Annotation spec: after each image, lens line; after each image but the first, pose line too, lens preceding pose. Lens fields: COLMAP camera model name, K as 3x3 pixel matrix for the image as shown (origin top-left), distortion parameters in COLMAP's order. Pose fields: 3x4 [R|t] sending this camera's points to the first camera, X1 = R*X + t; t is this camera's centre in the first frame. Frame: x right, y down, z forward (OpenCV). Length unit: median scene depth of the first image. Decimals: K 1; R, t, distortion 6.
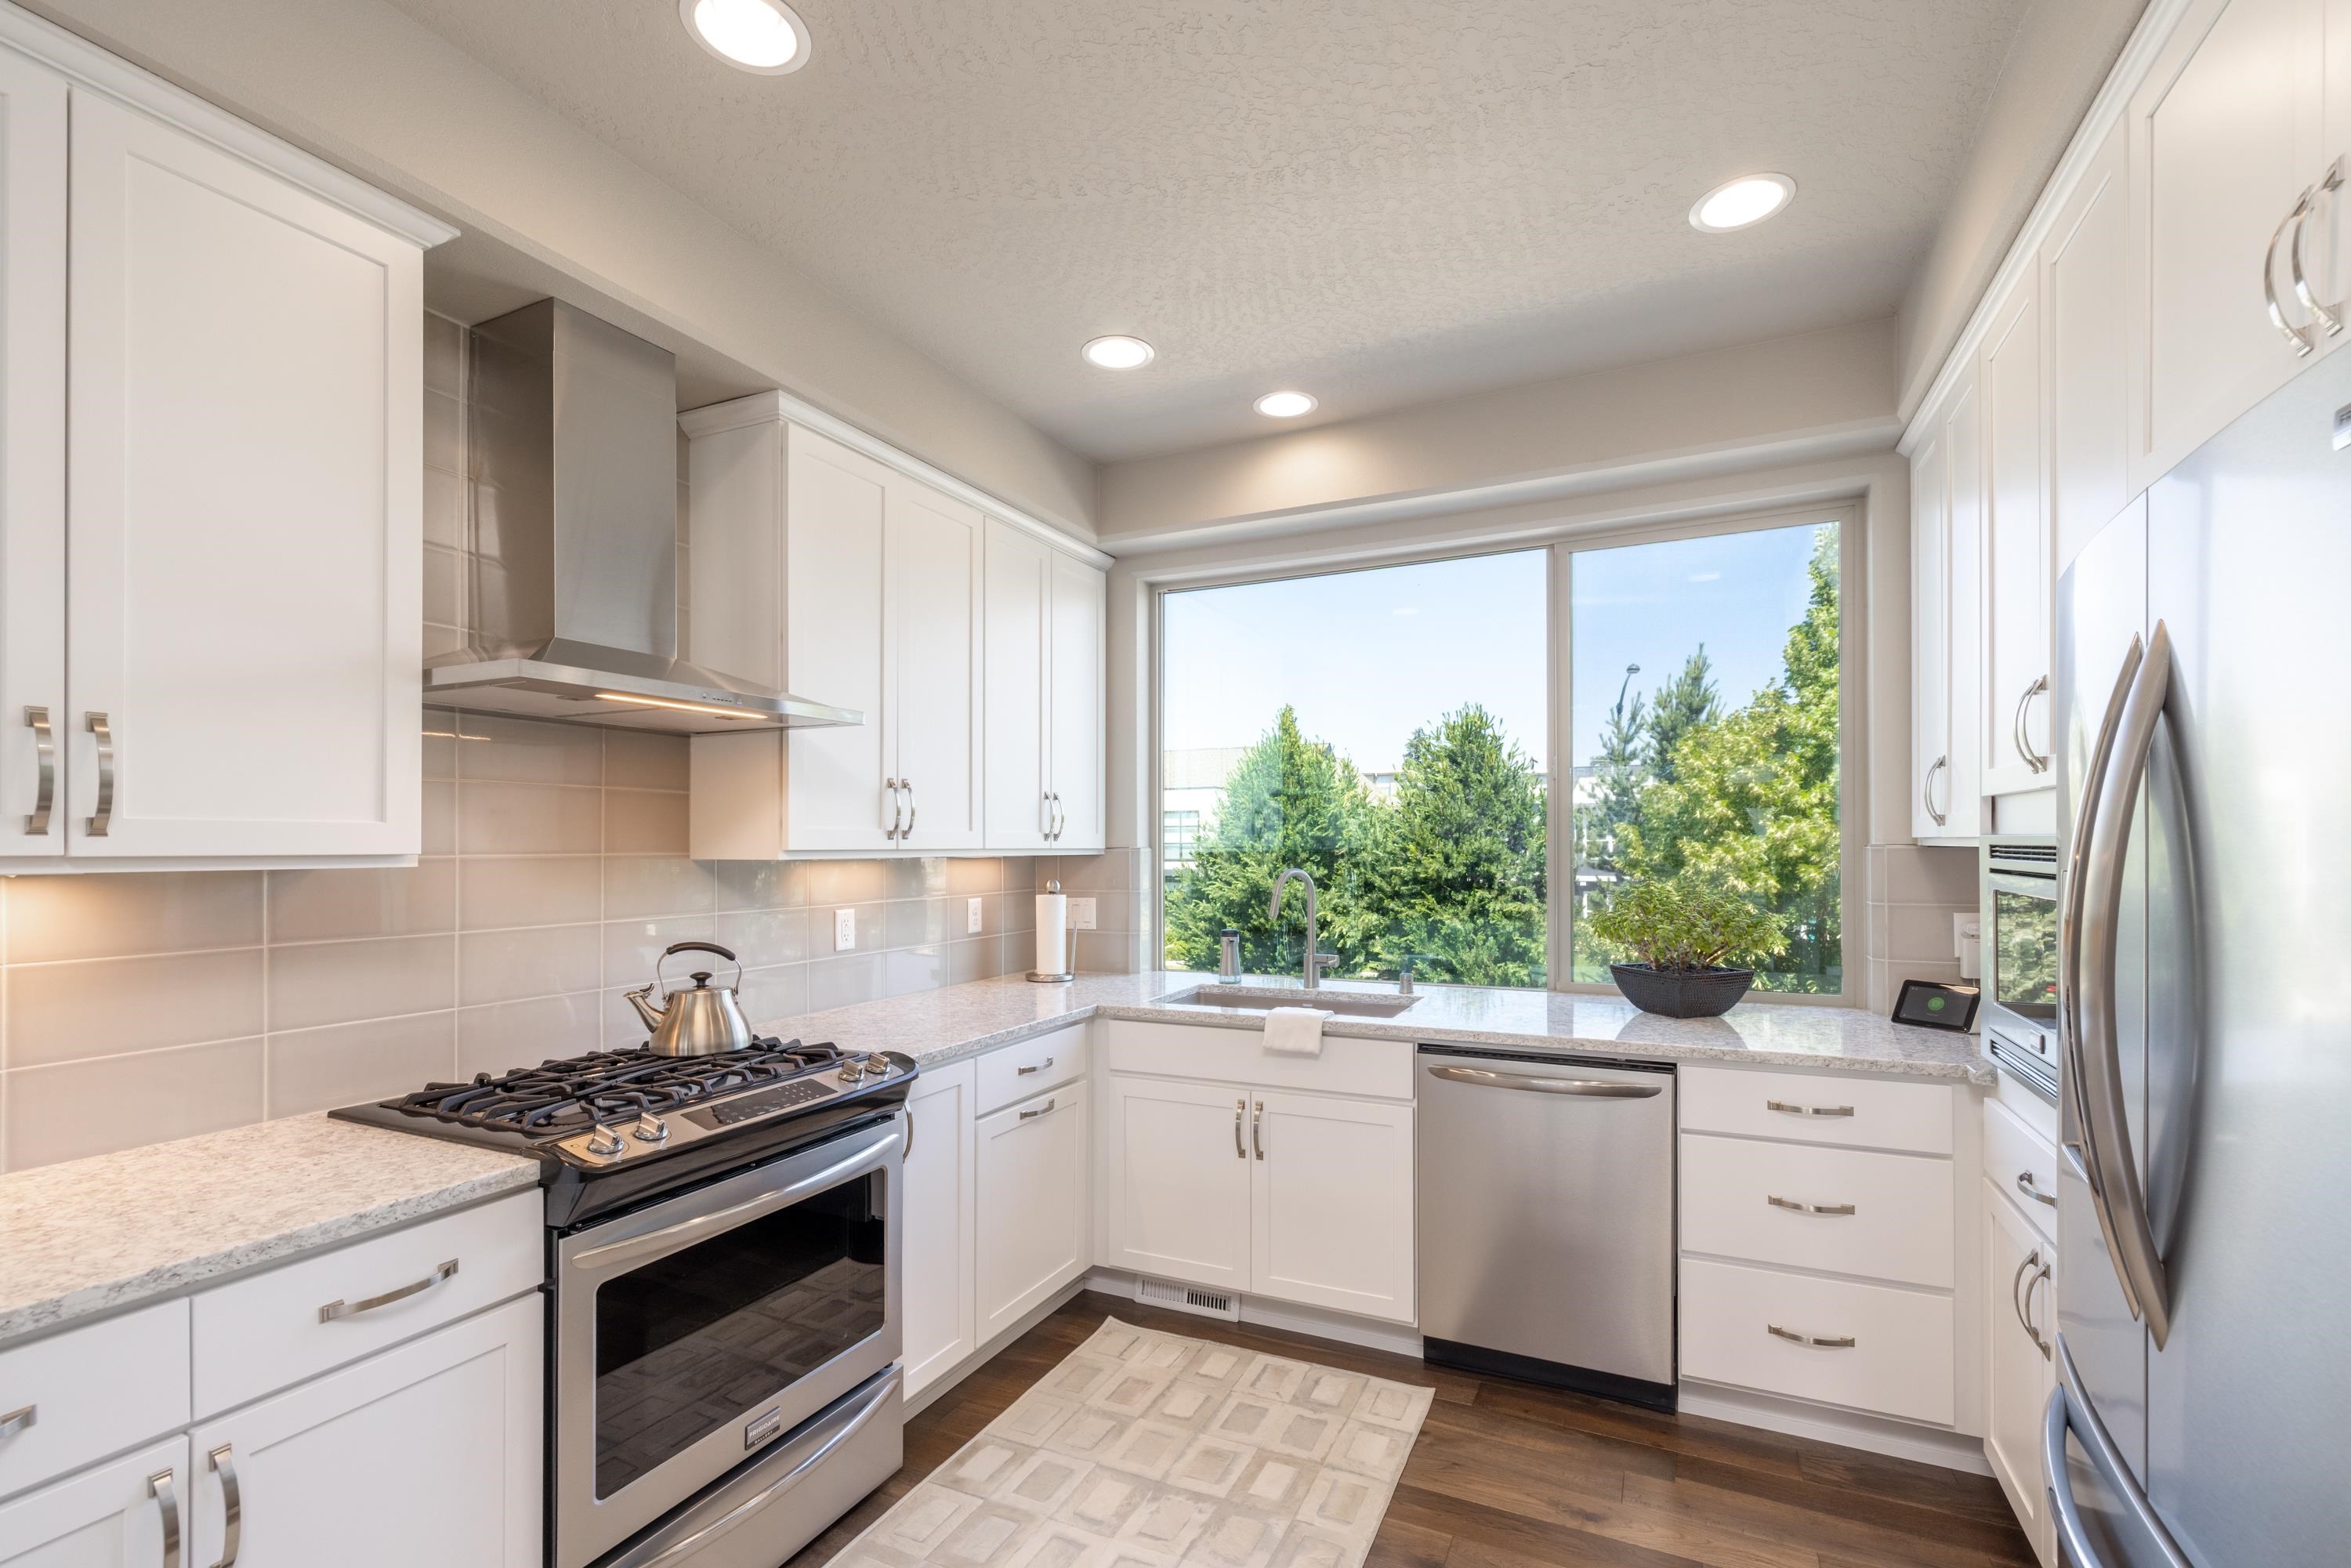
lens RADIAL K [[1019.4, 0, 1211.6], [0, 1019.4, 827.9], [0, 0, 1]] dist [0.003111, 0.000449]
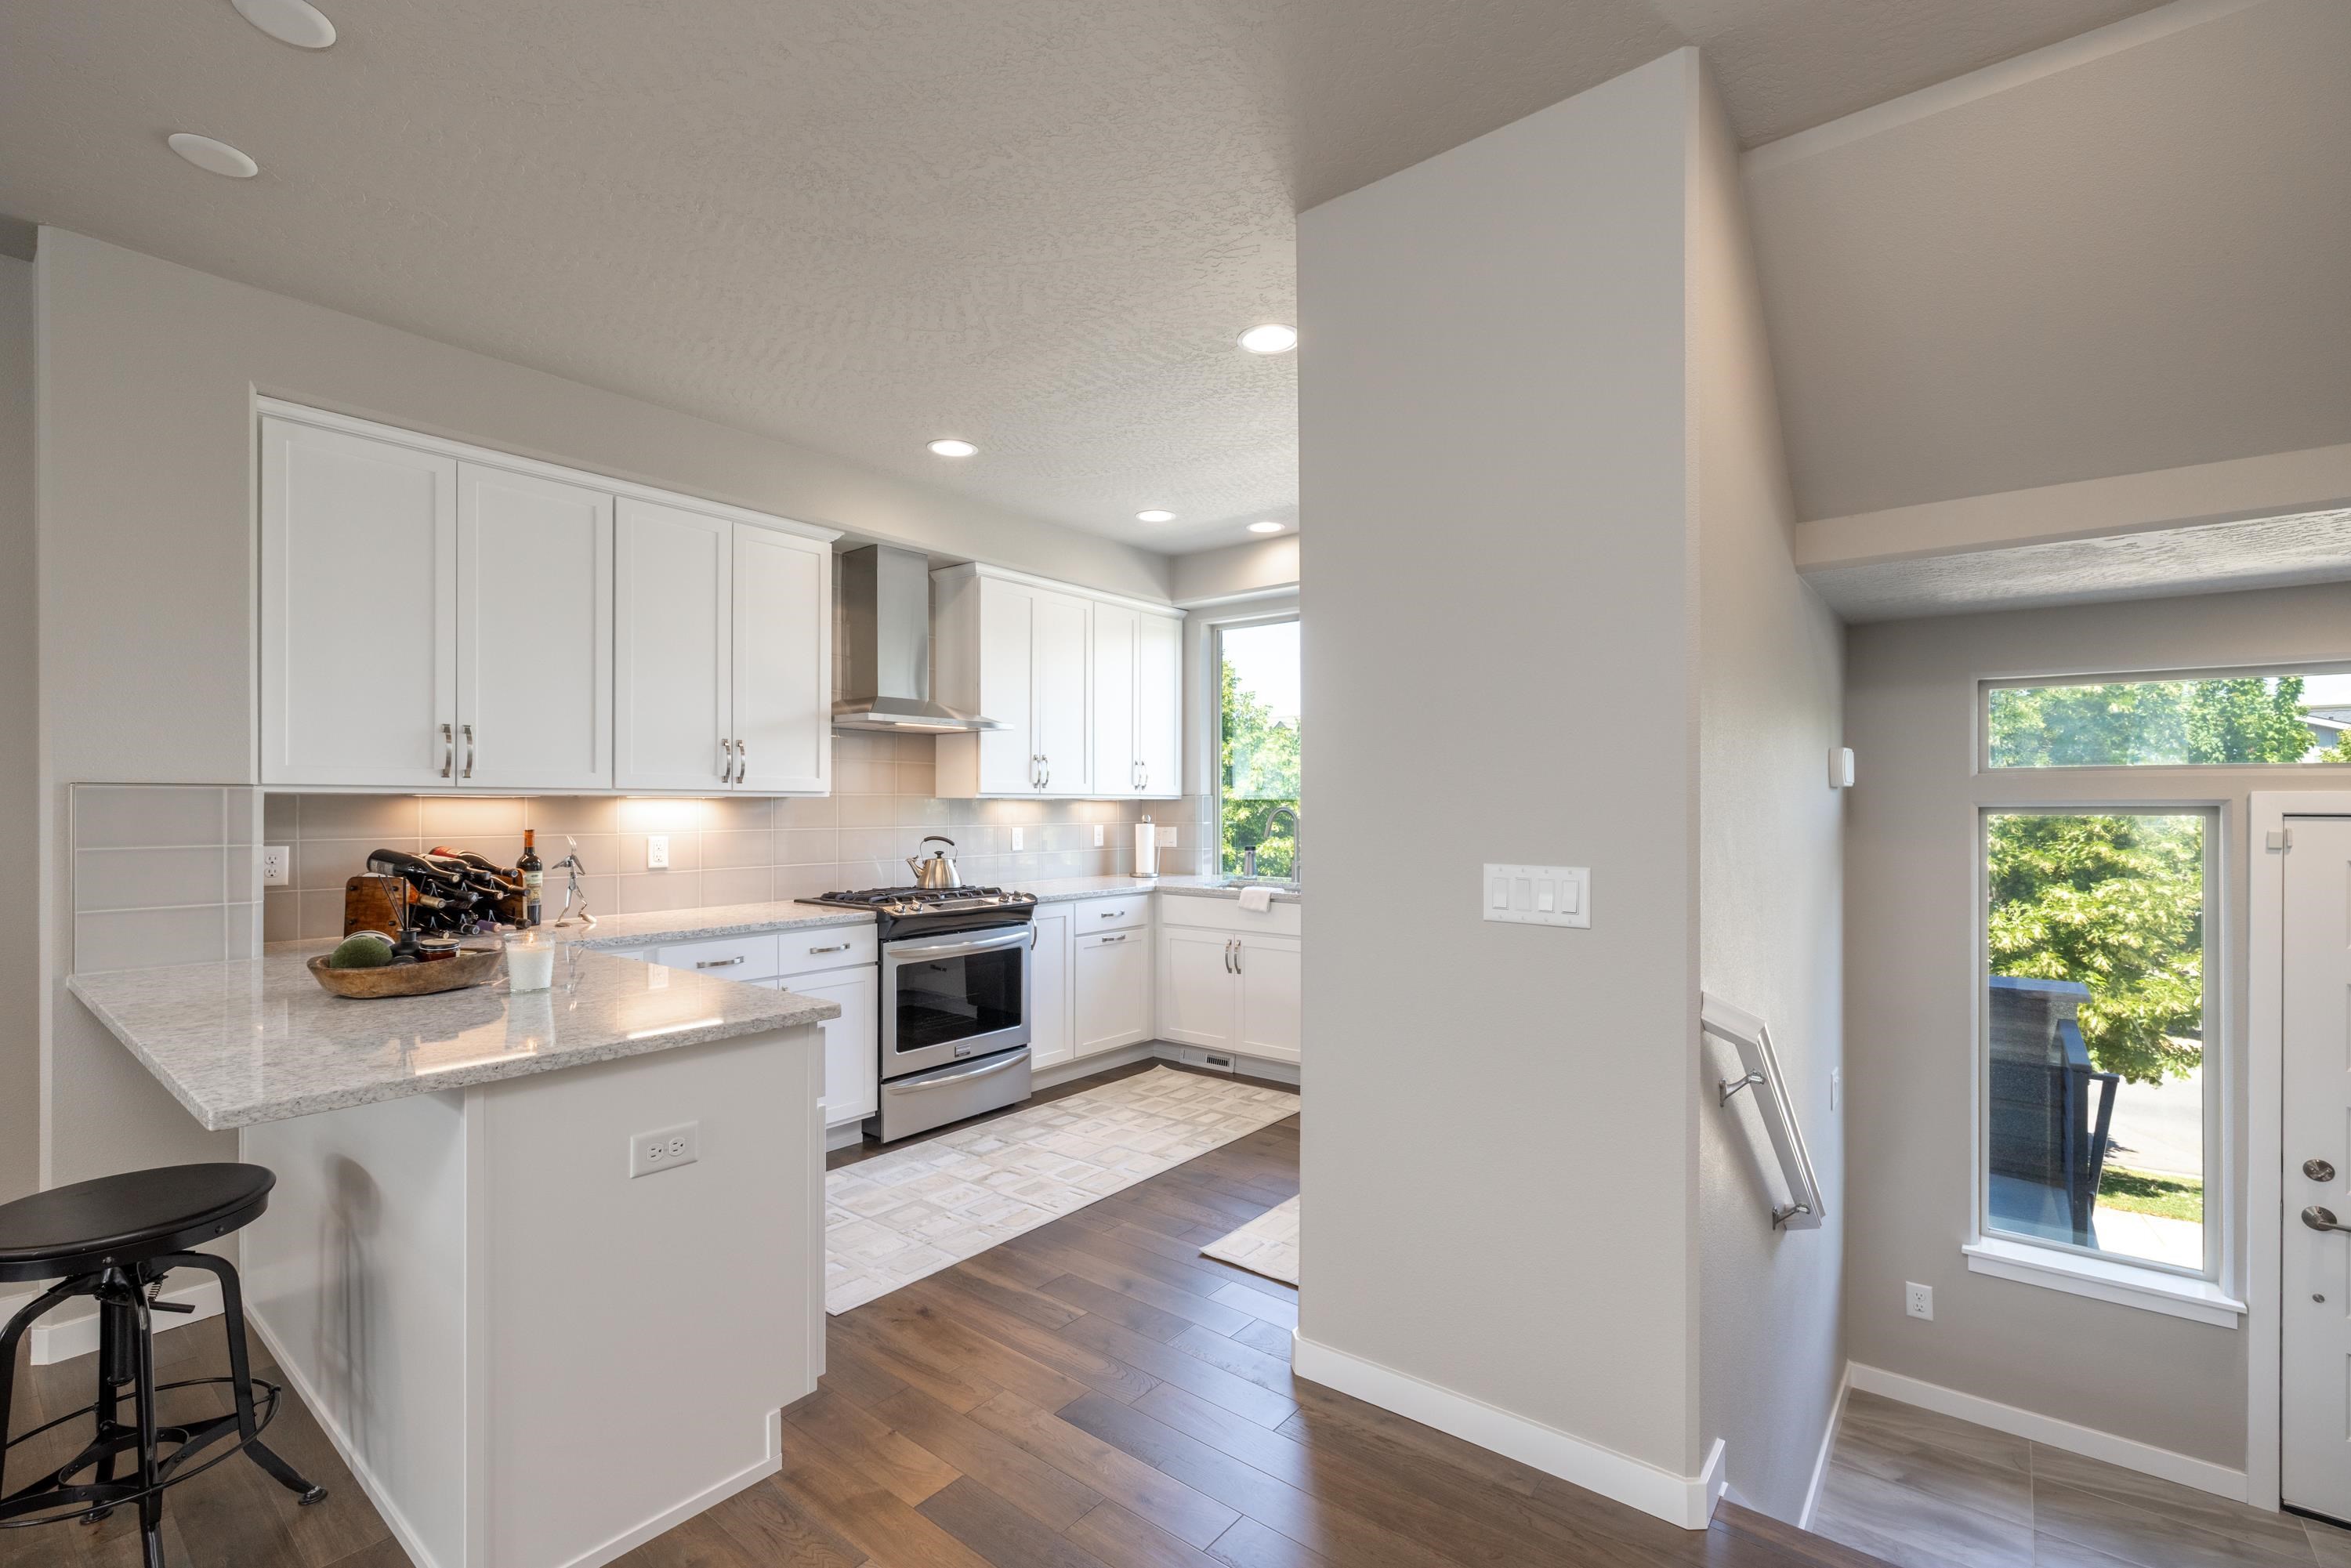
lens RADIAL K [[1092.2, 0, 1243.8], [0, 1092.2, 790.9], [0, 0, 1]] dist [-0.002915, -0.000929]
pose [[0.976385, 0.001974, -0.216027, 0.486006], [-0.000944, 0.999988, 0.004871, 0.006777], [0.216034, -0.004552, 0.976375, -0.860535]]
